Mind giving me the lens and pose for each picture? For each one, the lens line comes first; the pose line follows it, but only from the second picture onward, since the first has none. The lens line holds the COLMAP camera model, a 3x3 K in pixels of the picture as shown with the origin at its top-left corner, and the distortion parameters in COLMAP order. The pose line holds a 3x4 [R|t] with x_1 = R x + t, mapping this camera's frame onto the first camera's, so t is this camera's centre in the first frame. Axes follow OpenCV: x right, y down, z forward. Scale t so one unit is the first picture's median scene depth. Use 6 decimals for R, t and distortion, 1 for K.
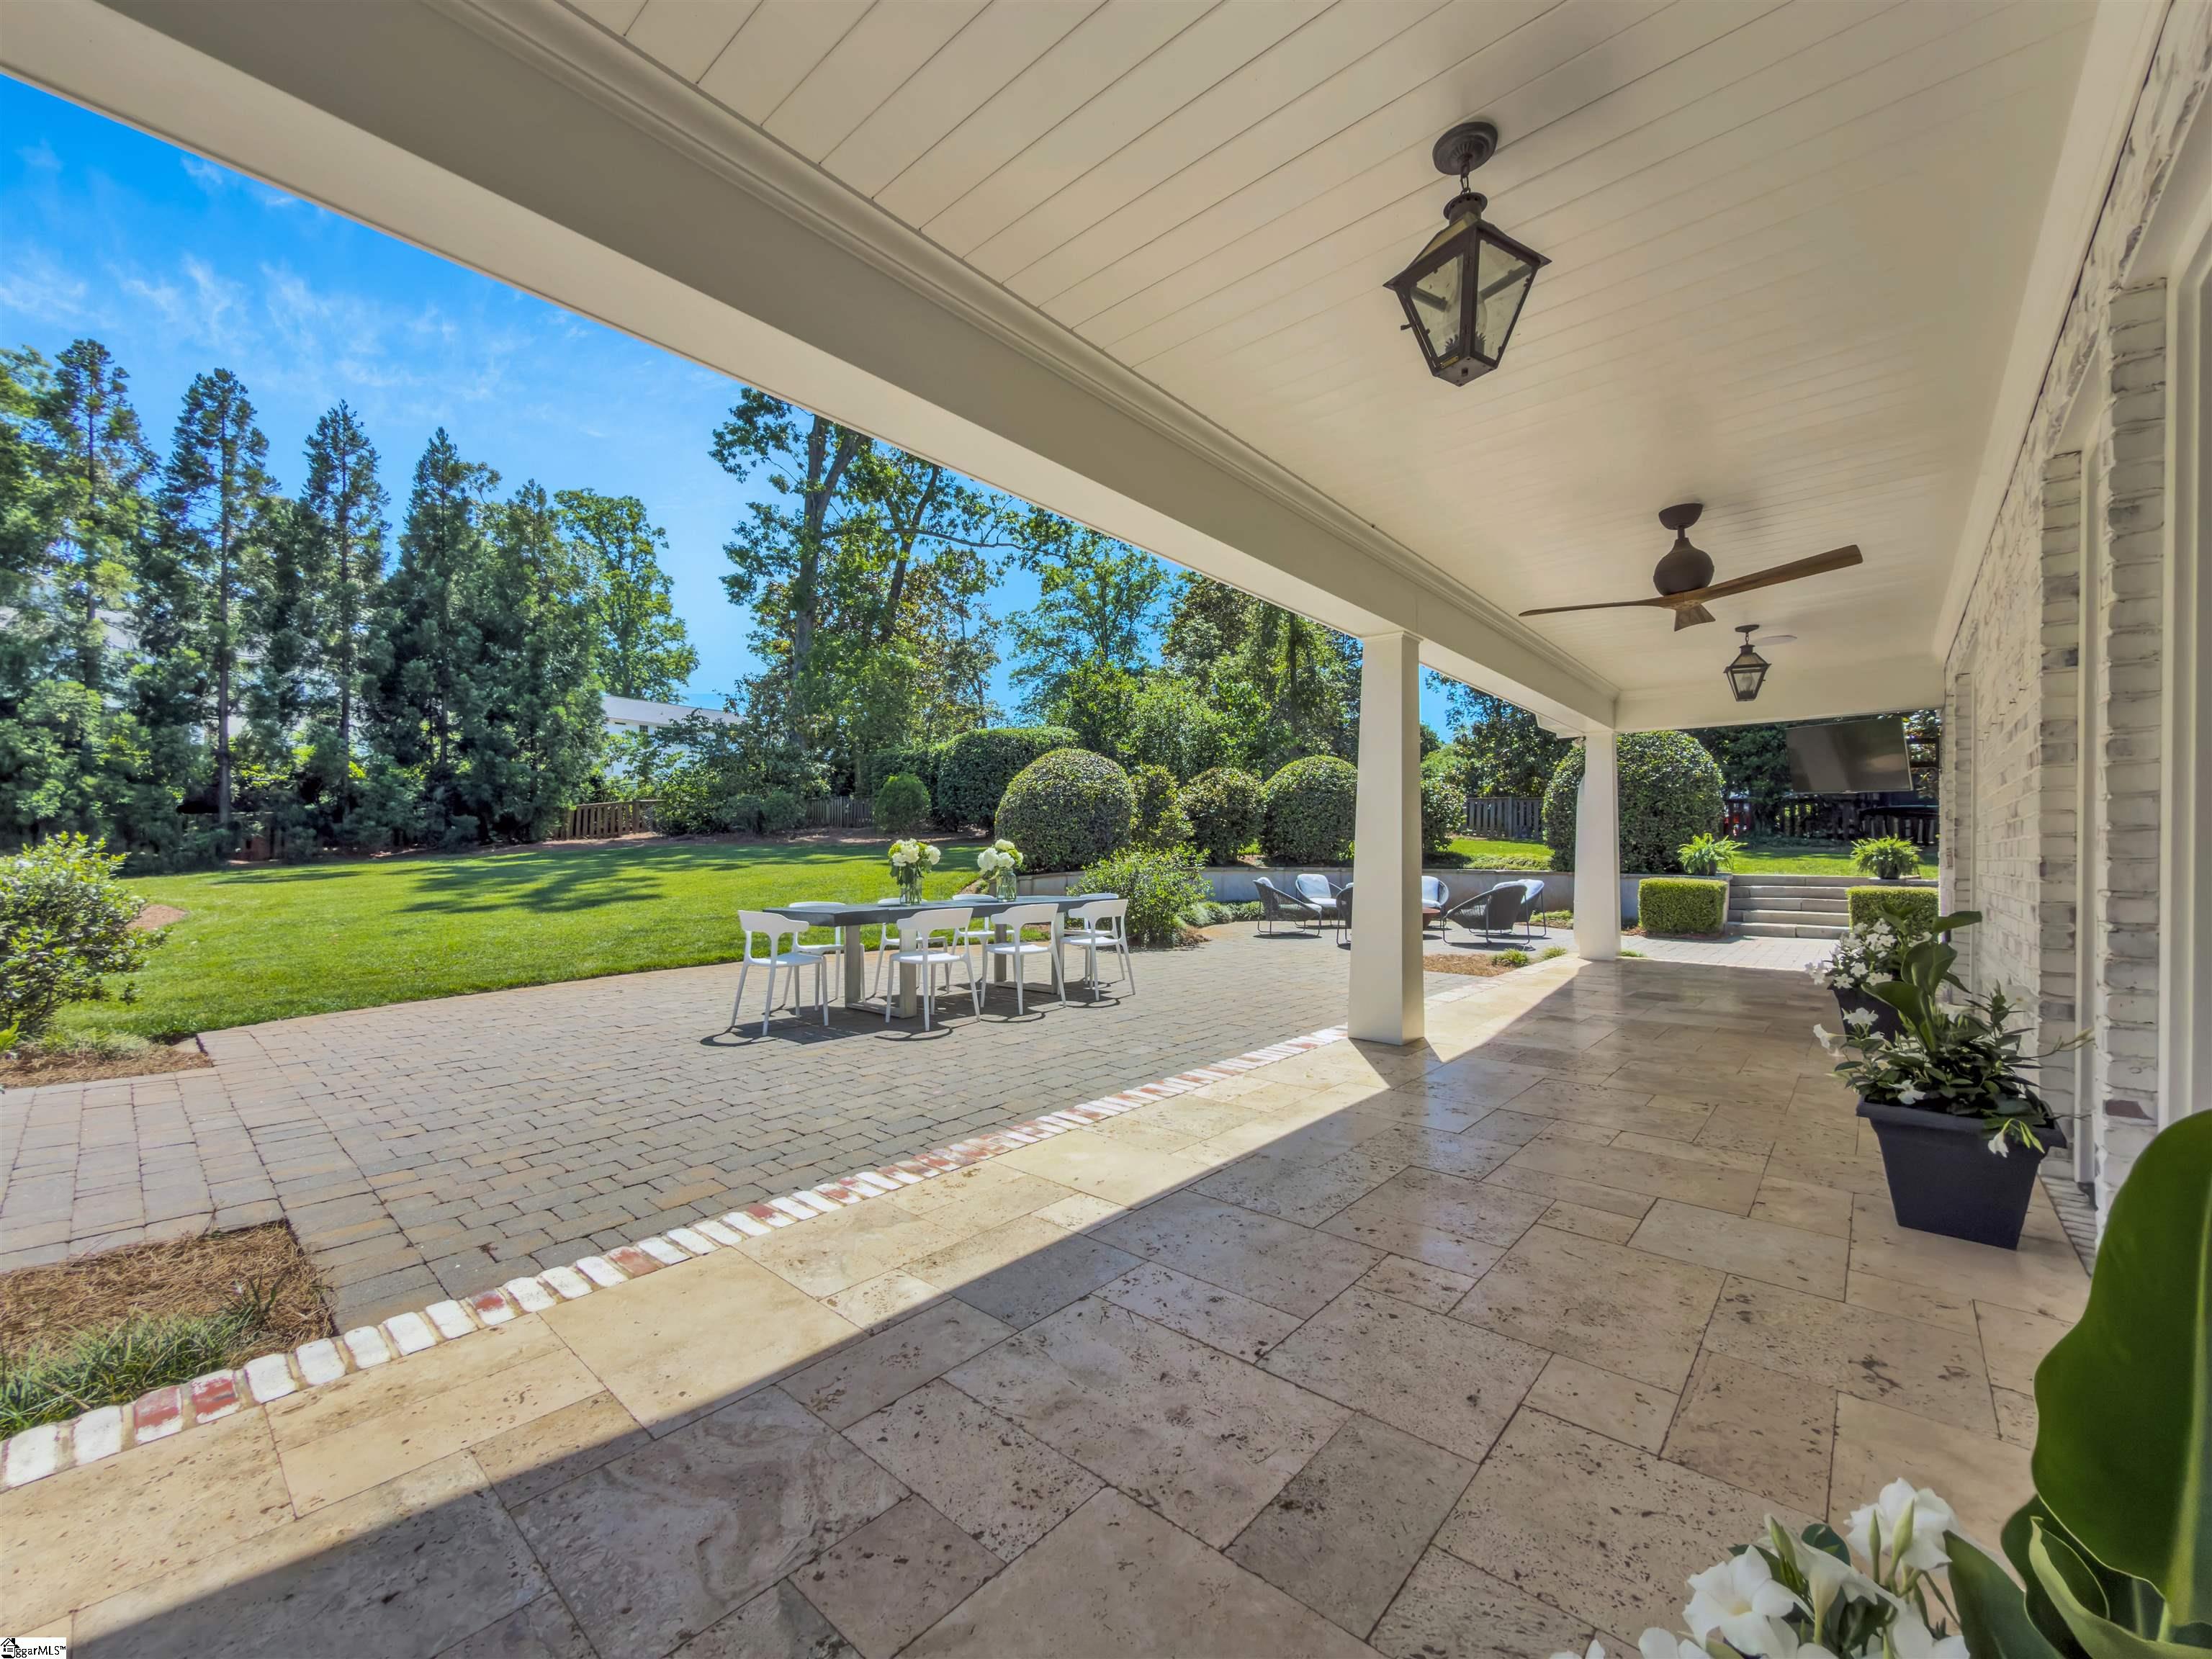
lens RADIAL K [[889.6, 0, 1108.7], [0, 889.6, 833.3], [0, 0, 1]] dist [0.000888, 0.000101]
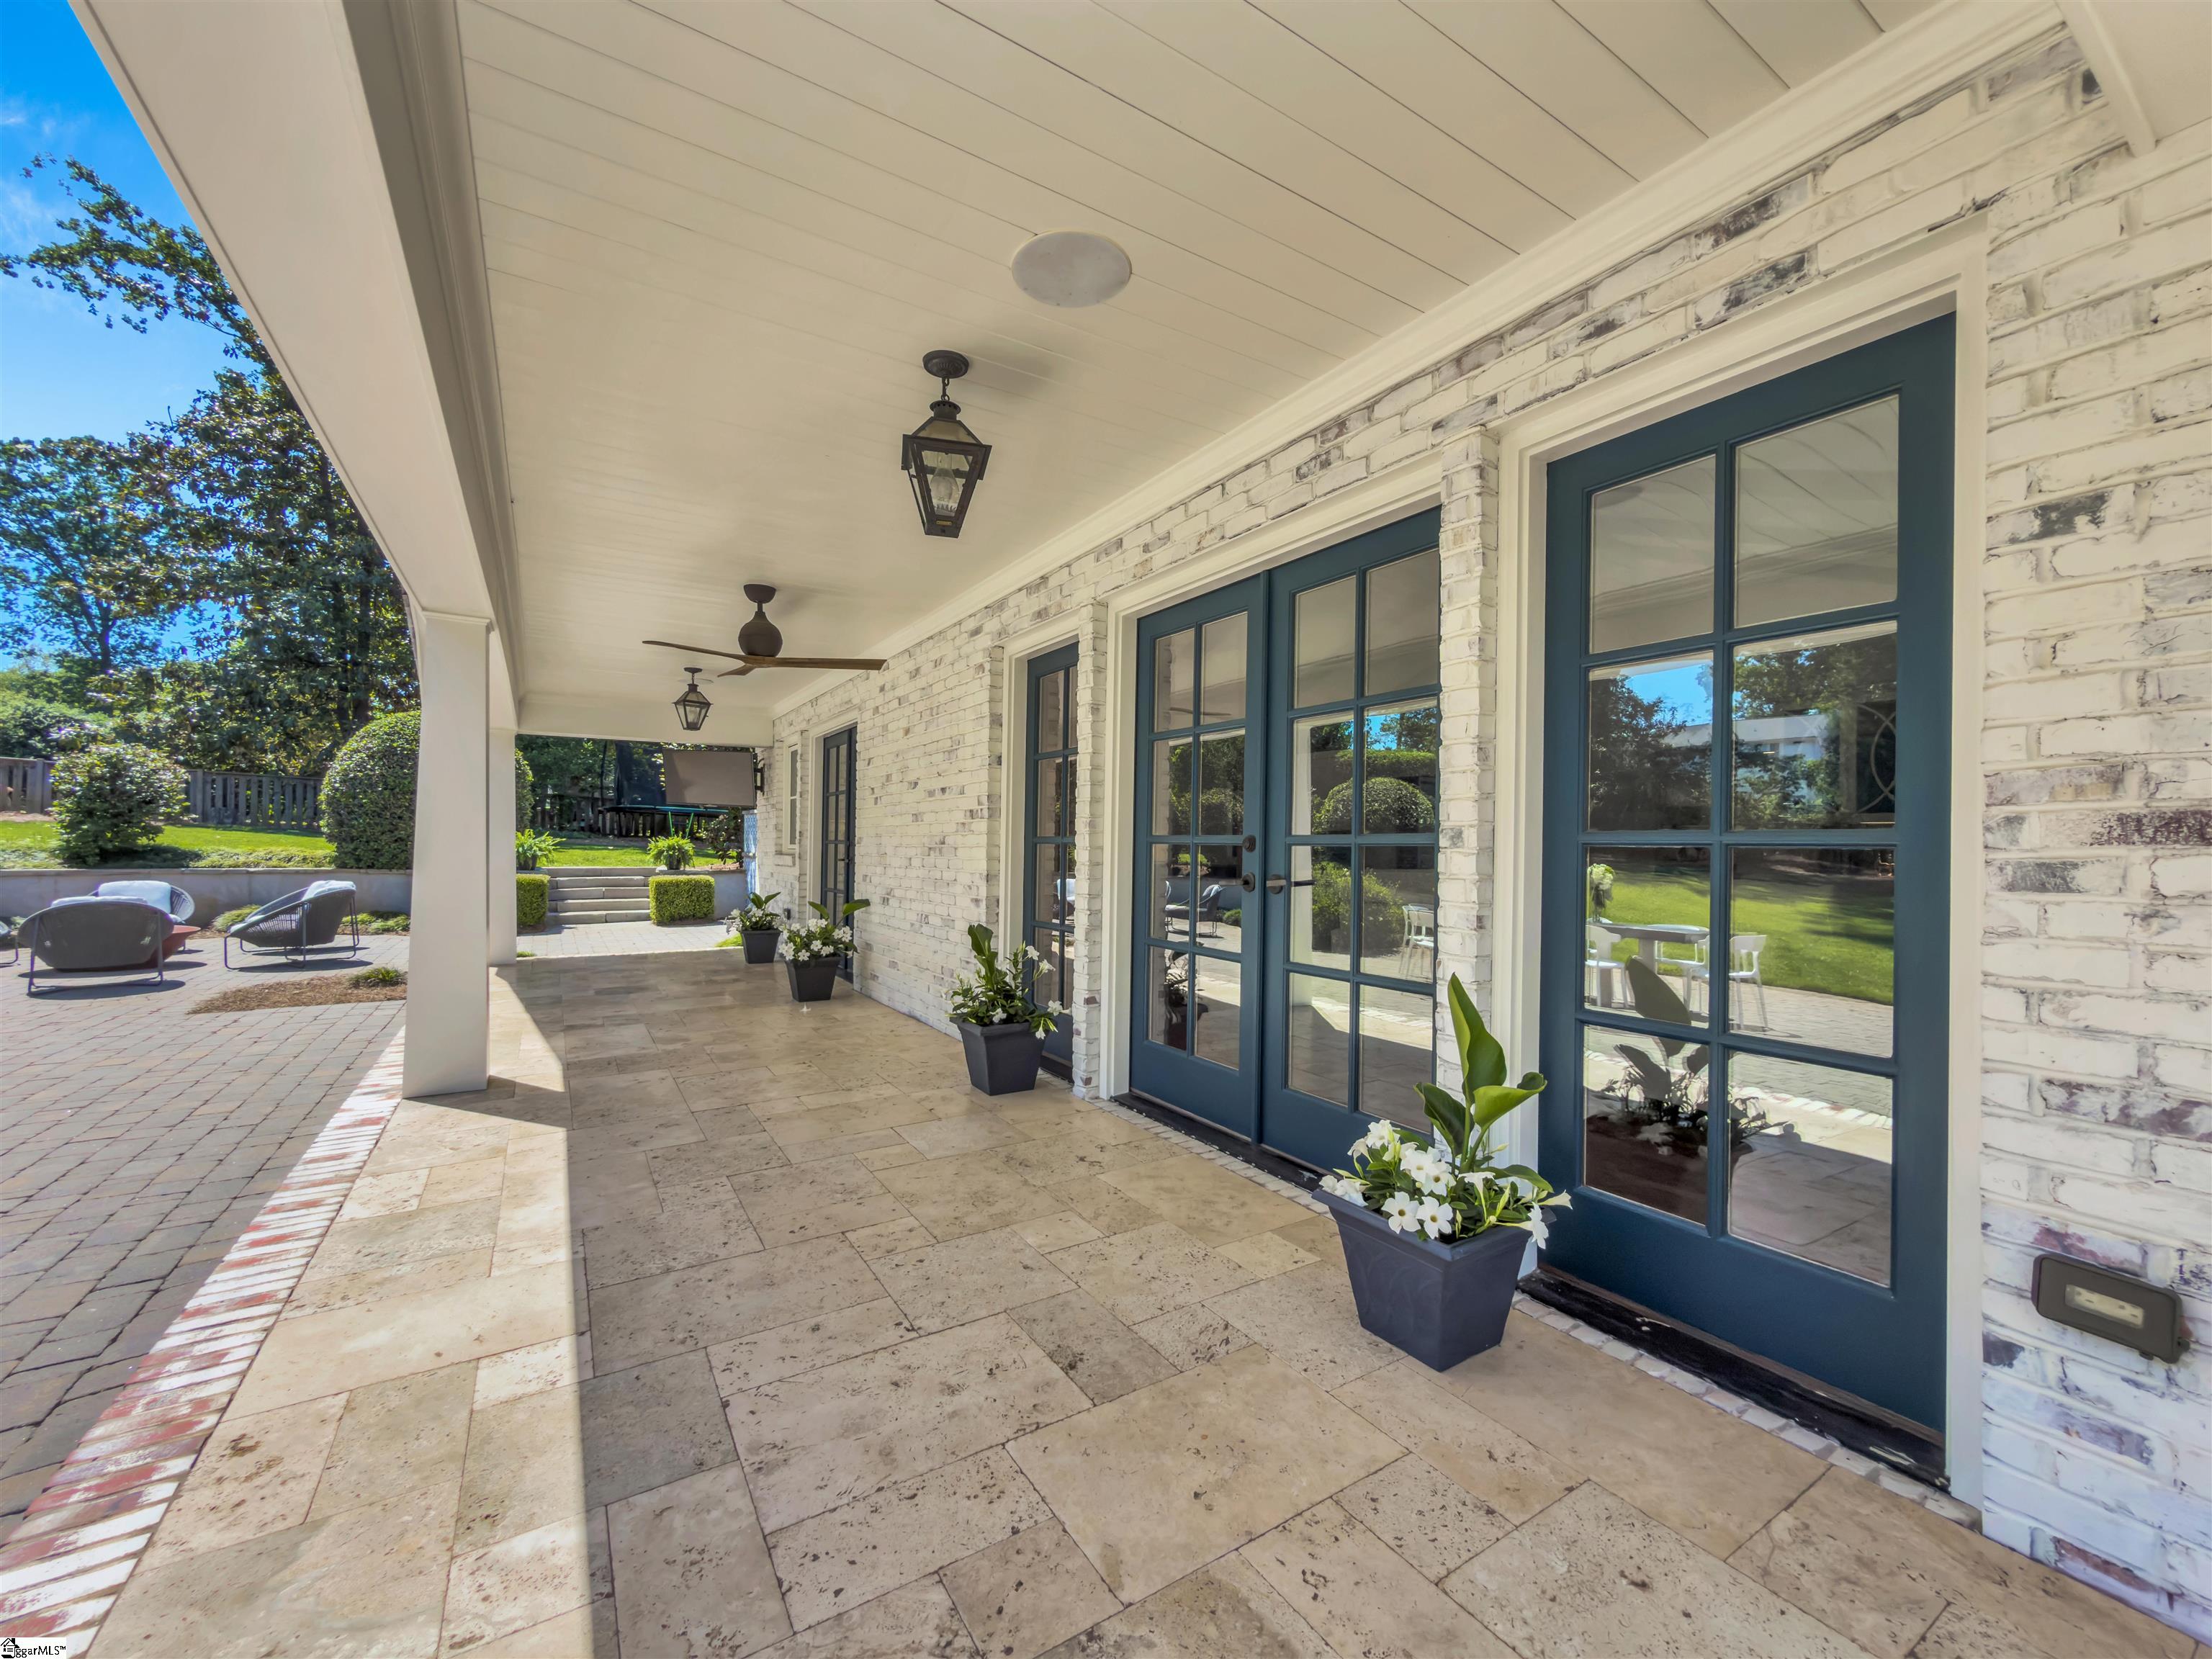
lens RADIAL K [[884.1, 0, 1104.9], [0, 884.1, 839.7], [0, 0, 1]] dist [-0.000343, 0.000000]
pose [[0.288170, 0.003672, 0.957572, -0.073366], [-0.027242, 0.999619, 0.004365, -0.006584], [-0.957192, -0.027344, 0.288160, 0.035637]]
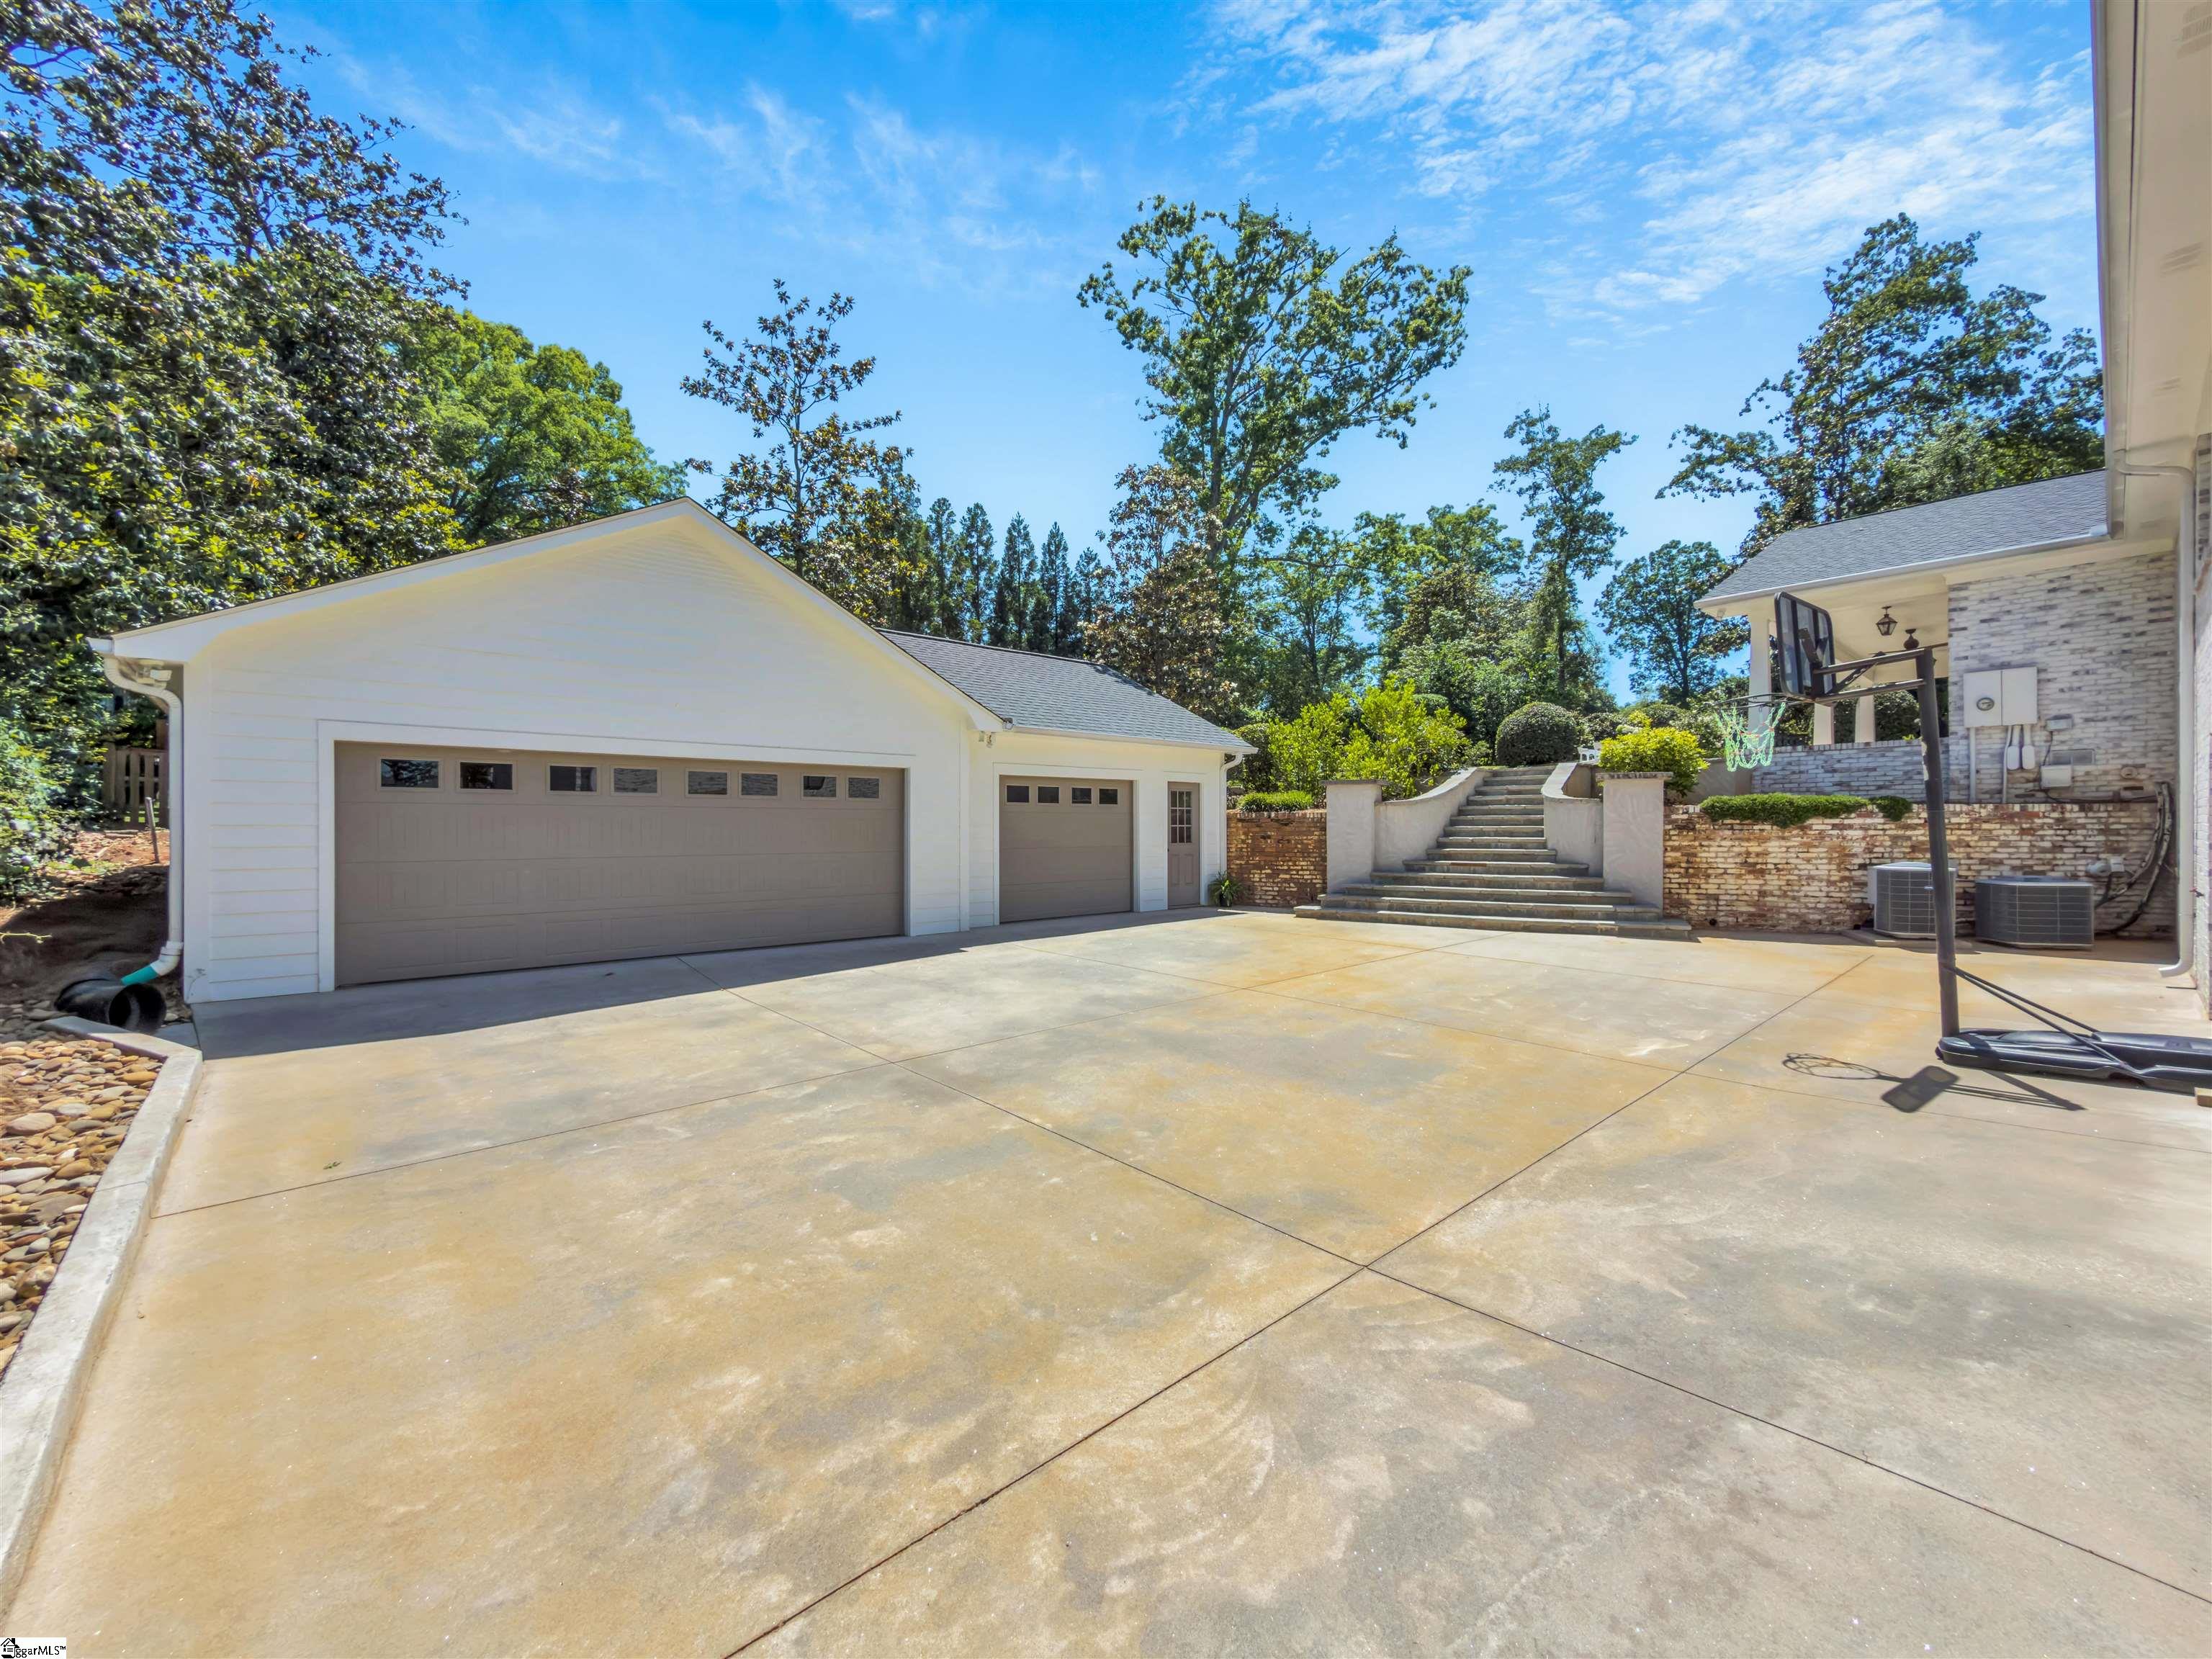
lens RADIAL K [[889.6, 0, 1108.7], [0, 889.6, 833.3], [0, 0, 1]] dist [0.000888, 0.000101]
pose [[0.991374, -0.007050, -0.130876, -0.505083], [0.010418, 0.999631, 0.025073, 0.090516], [0.130651, -0.026220, 0.991082, -0.724431]]
